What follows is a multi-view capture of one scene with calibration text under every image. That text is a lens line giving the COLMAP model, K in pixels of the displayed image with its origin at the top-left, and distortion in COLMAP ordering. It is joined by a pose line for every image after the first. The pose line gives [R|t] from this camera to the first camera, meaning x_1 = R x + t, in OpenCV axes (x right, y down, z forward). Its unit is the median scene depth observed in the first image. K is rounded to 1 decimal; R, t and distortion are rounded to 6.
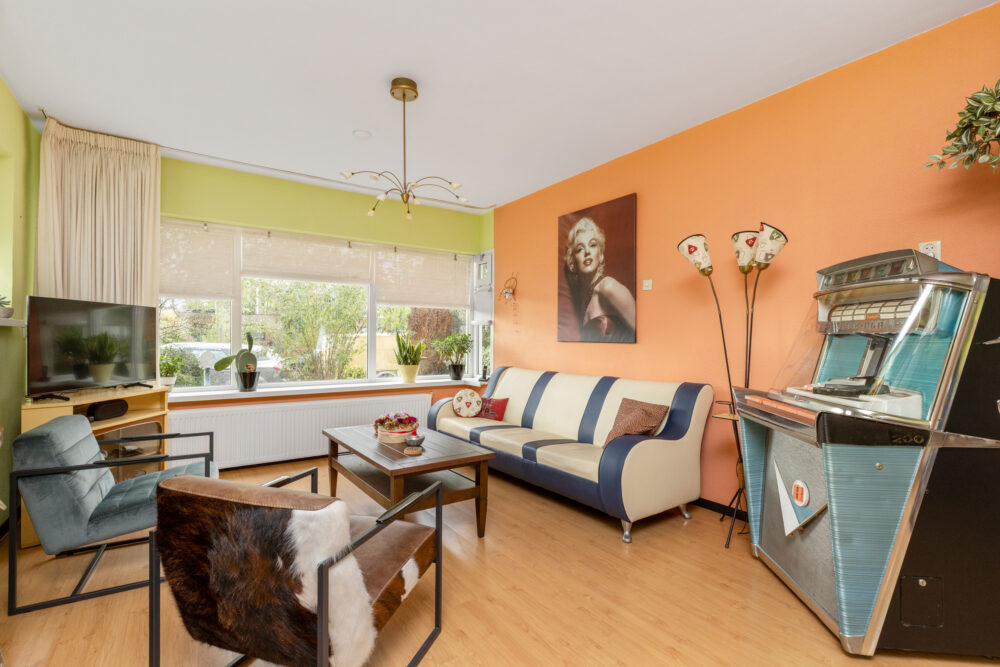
lens RADIAL K [[466.2, 0, 498.0], [0, 466.2, 337.6], [0, 0, 1]] dist [-0.000623, -0.000700]
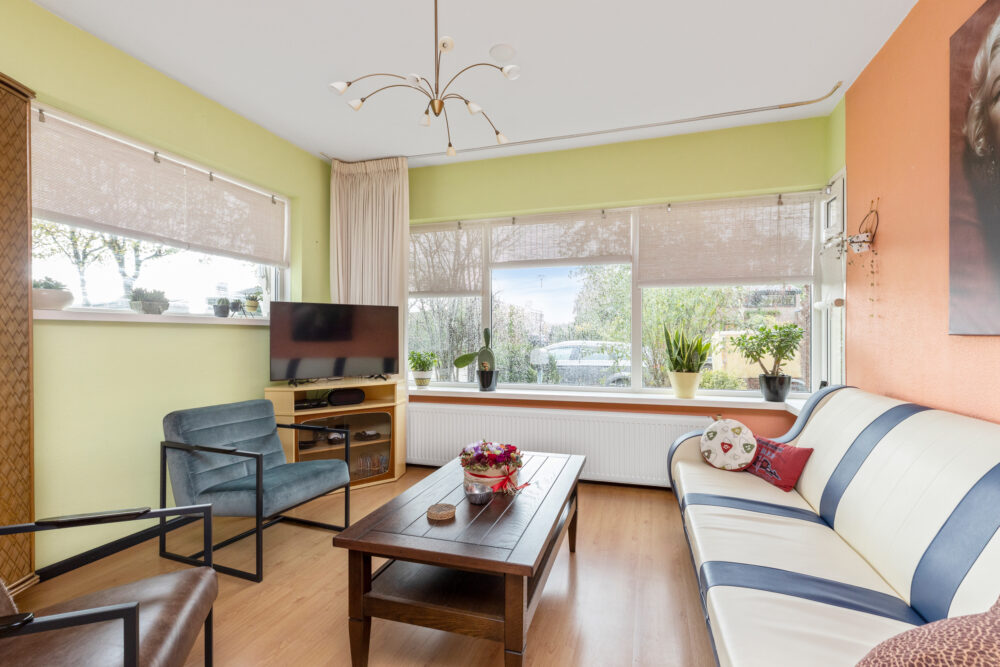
lens RADIAL K [[466.2, 0, 498.0], [0, 466.2, 337.6], [0, 0, 1]] dist [-0.000623, -0.000700]
pose [[0.605127, -0.005580, -0.796109, 0.221507], [0.005886, 0.999979, -0.002535, 0.009626], [0.796107, -0.003152, 0.605147, 0.434763]]
